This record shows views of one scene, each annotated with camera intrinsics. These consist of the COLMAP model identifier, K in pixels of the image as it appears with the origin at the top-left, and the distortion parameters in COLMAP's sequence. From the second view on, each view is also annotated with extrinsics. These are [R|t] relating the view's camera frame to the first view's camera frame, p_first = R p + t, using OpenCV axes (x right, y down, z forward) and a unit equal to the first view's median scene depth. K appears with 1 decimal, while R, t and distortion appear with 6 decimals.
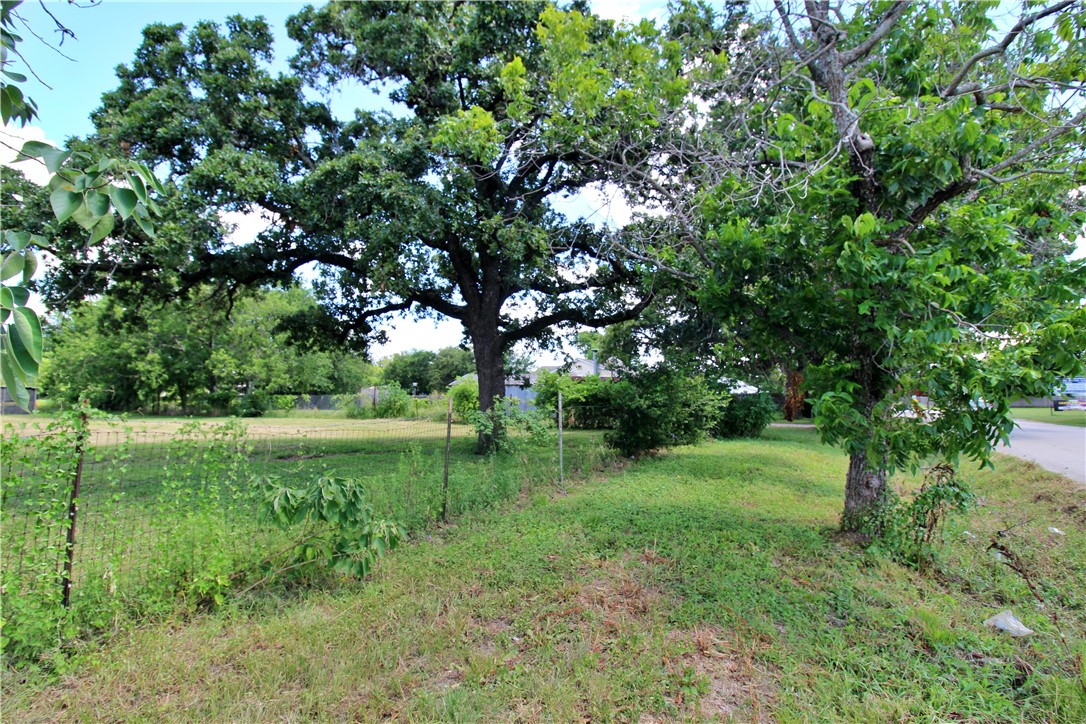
lens RADIAL K [[505.7, 0, 547.0], [0, 505.7, 354.6], [0, 0, 1]] dist [-0.001226, -0.000547]
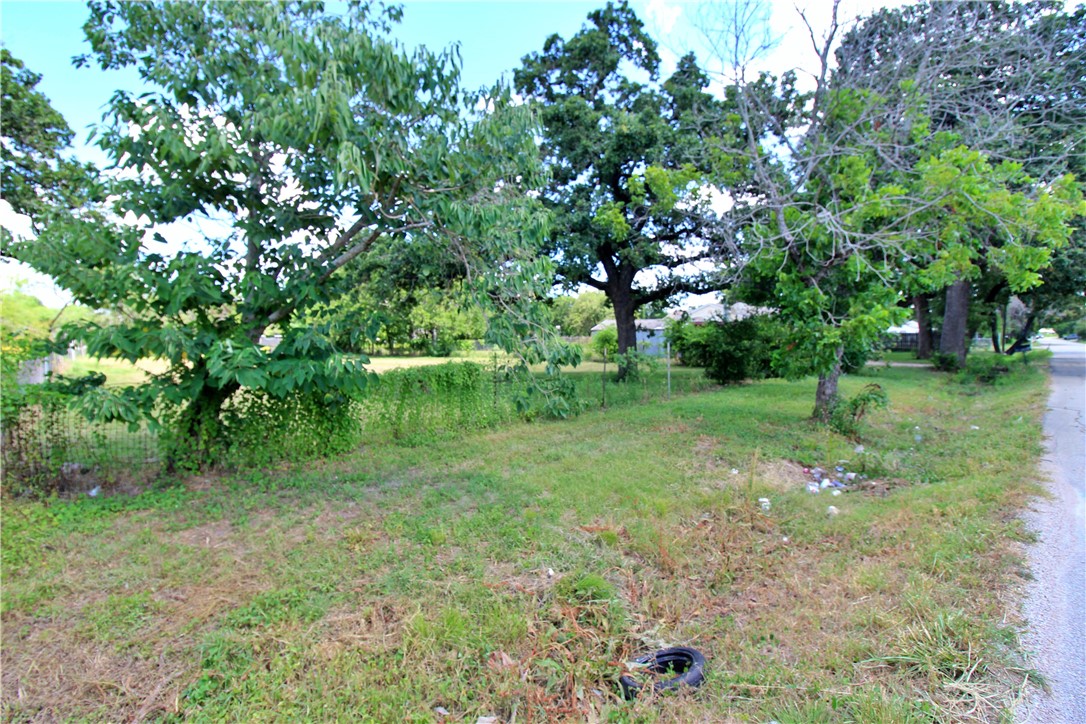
lens RADIAL K [[505.7, 0, 547.0], [0, 505.7, 354.6], [0, 0, 1]] dist [-0.001226, -0.000547]
pose [[0.963233, -0.001819, -0.268660, 0.051527], [0.033813, 0.992846, 0.114510, -0.051629], [0.266529, -0.119384, 0.956404, -0.398191]]
